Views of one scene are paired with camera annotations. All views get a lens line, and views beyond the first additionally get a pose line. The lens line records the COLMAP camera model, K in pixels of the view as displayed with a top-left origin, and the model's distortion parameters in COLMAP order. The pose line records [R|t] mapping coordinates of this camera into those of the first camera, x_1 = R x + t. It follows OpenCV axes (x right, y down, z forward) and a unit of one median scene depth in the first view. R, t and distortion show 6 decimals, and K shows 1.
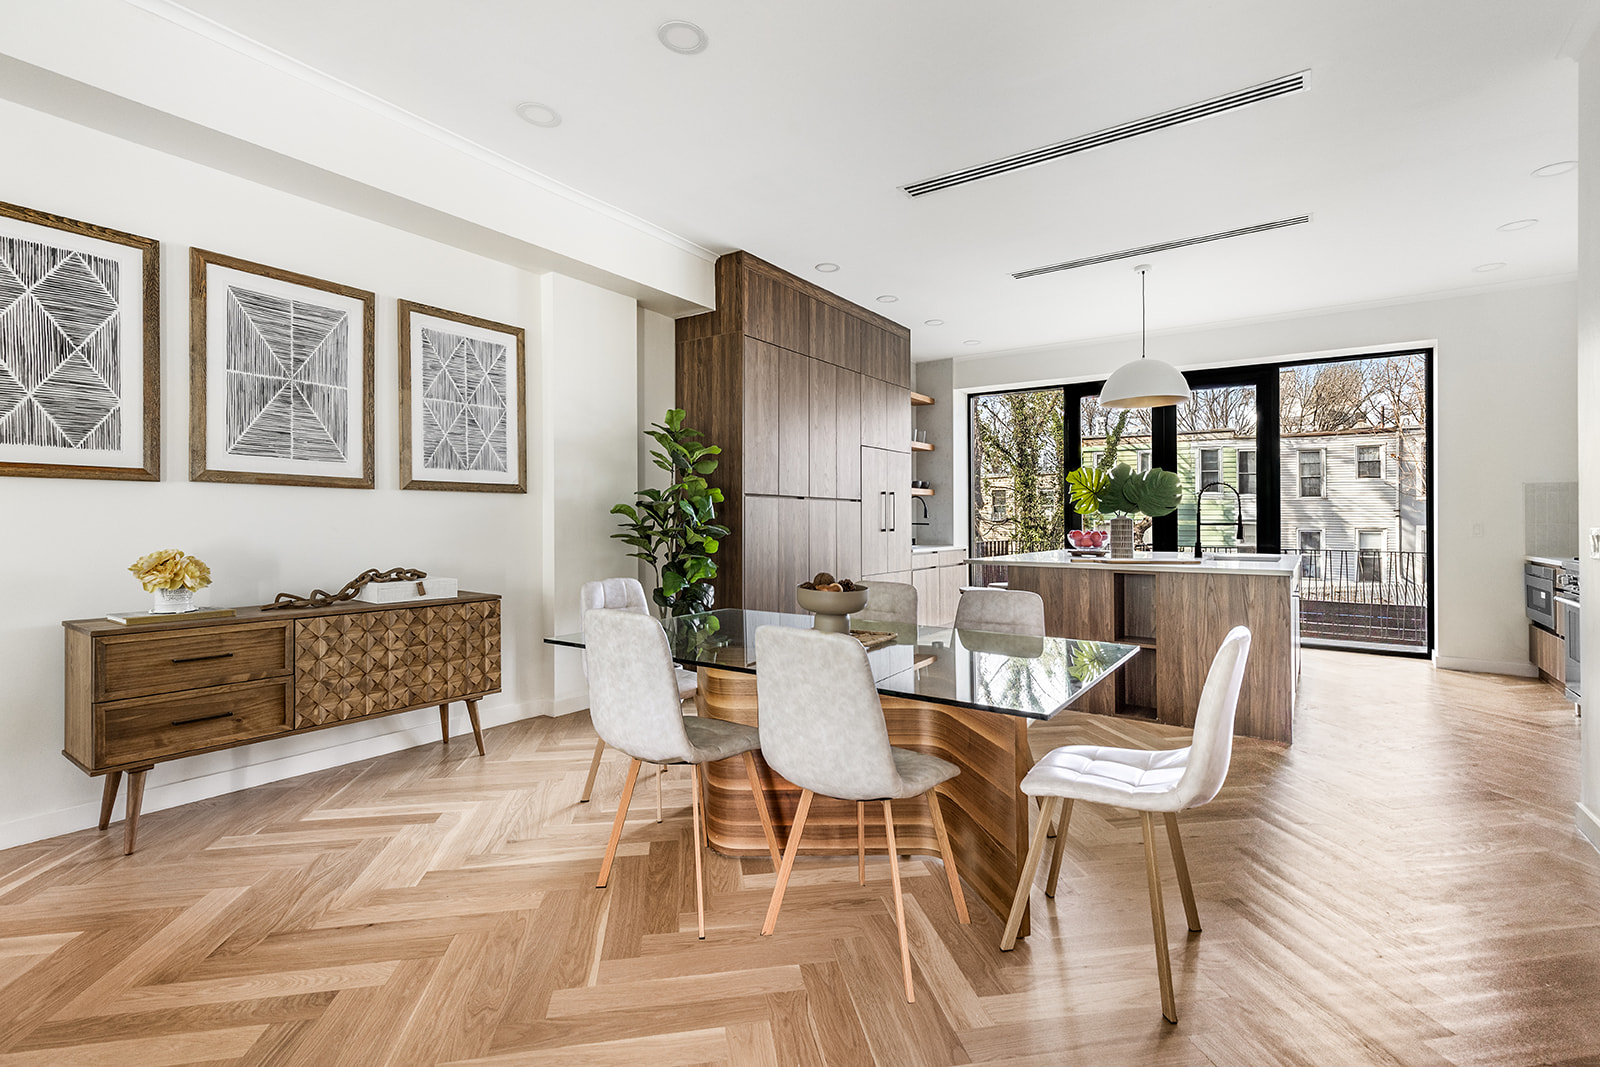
lens RADIAL K [[714.3, 0, 801.9], [0, 714.3, 510.2], [0, 0, 1]] dist [0.003792, 0.000930]
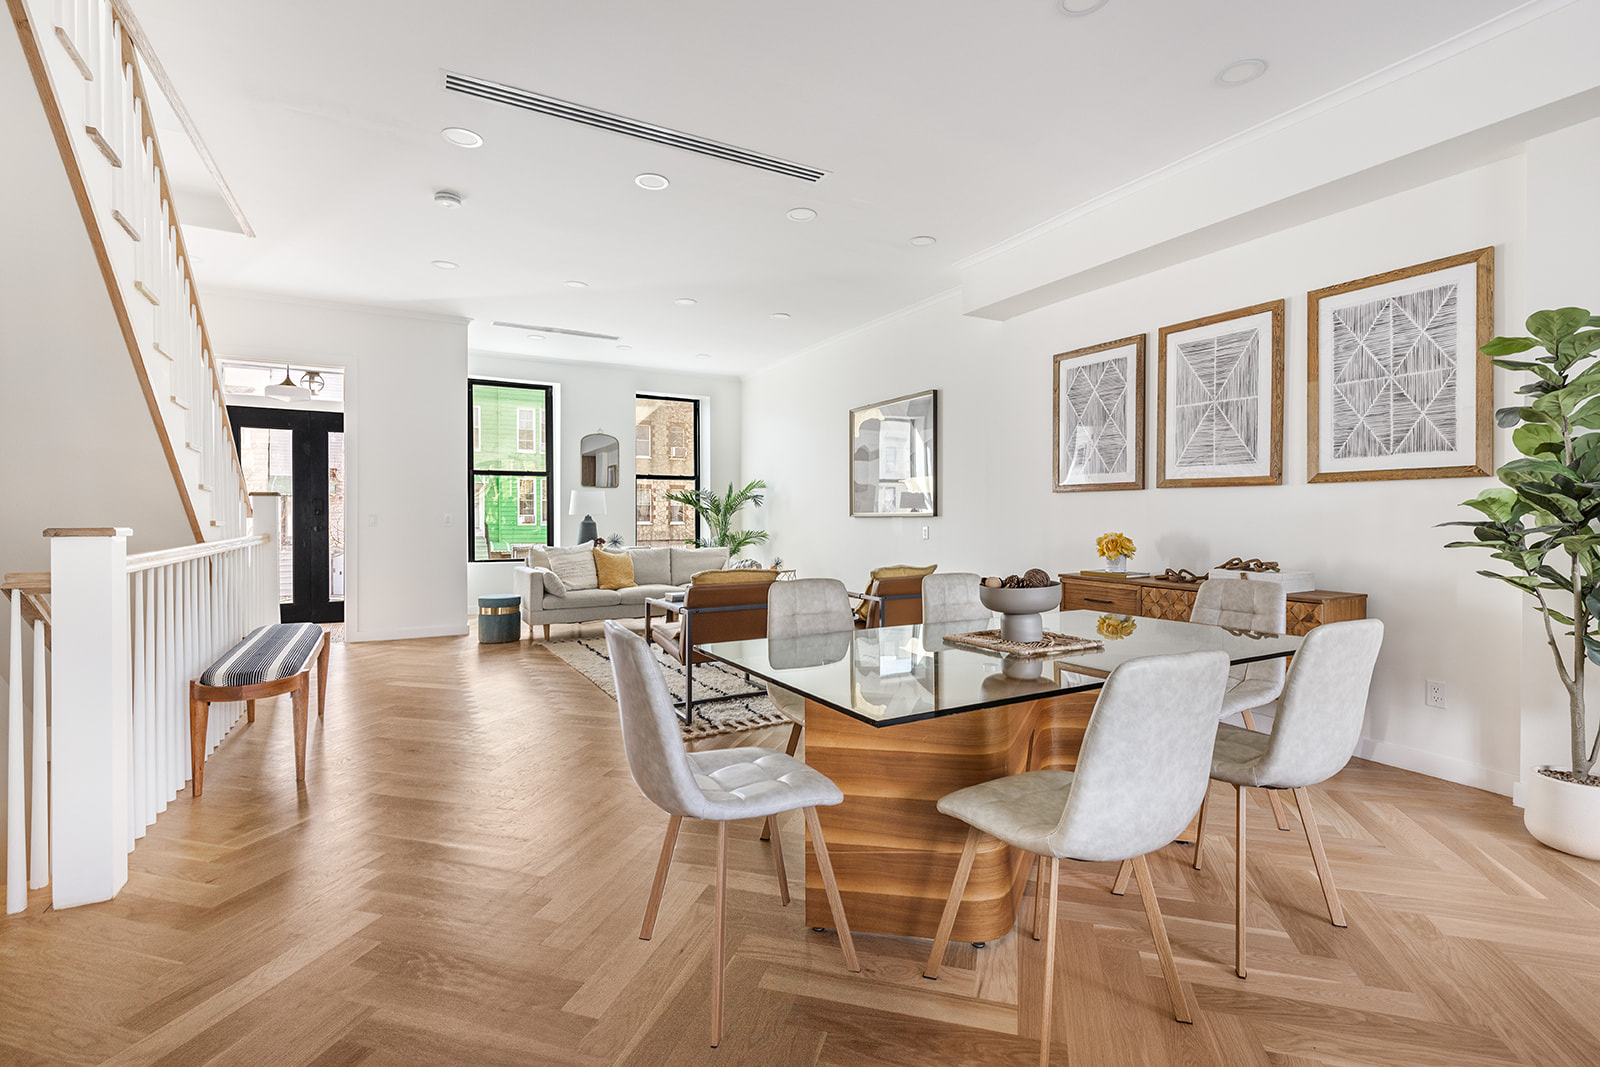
lens RADIAL K [[728.7, 0, 800.8], [0, 728.7, 526.1], [0, 0, 1]] dist [0.001004, 0.000303]
pose [[-0.430674, 0.004463, -0.902497, 0.745515], [0.005542, 0.999982, 0.002300, 0.027231], [0.902491, -0.004011, -0.430691, 0.902270]]
